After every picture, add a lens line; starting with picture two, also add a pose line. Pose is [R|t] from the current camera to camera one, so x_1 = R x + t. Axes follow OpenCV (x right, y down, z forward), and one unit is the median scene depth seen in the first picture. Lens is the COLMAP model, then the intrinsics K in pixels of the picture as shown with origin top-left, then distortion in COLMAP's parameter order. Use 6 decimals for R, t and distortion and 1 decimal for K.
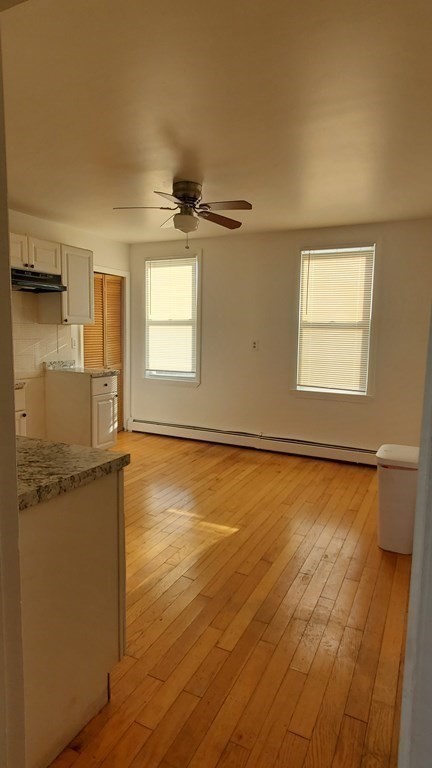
lens RADIAL K [[443.2, 0, 218.1], [0, 443.2, 388.7], [0, 0, 1]] dist [0.002334, 0.003203]
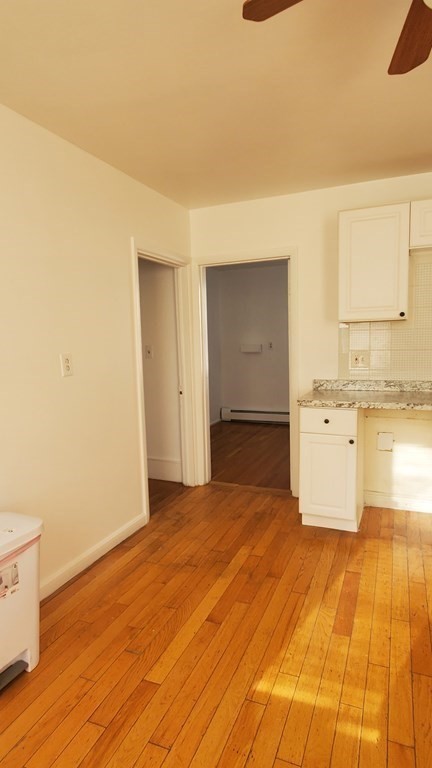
lens RADIAL K [[443.2, 0, 218.1], [0, 443.2, 388.7], [0, 0, 1]] dist [0.002334, 0.003203]
pose [[-0.997574, 0.015282, -0.067918, 0.095846], [-0.001437, 0.970883, 0.239551, -0.129280], [0.069601, 0.239067, -0.968505, 1.072822]]
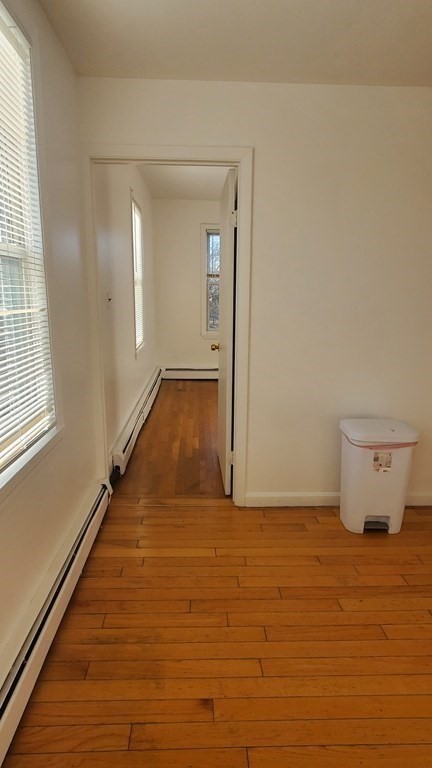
lens RADIAL K [[443.2, 0, 218.1], [0, 443.2, 388.7], [0, 0, 1]] dist [0.002334, 0.003203]
pose [[-0.499416, -0.212146, 0.839987, -0.115422], [0.095645, 0.950129, 0.296829, -0.147656], [-0.861066, 0.228582, -0.454219, 1.143028]]
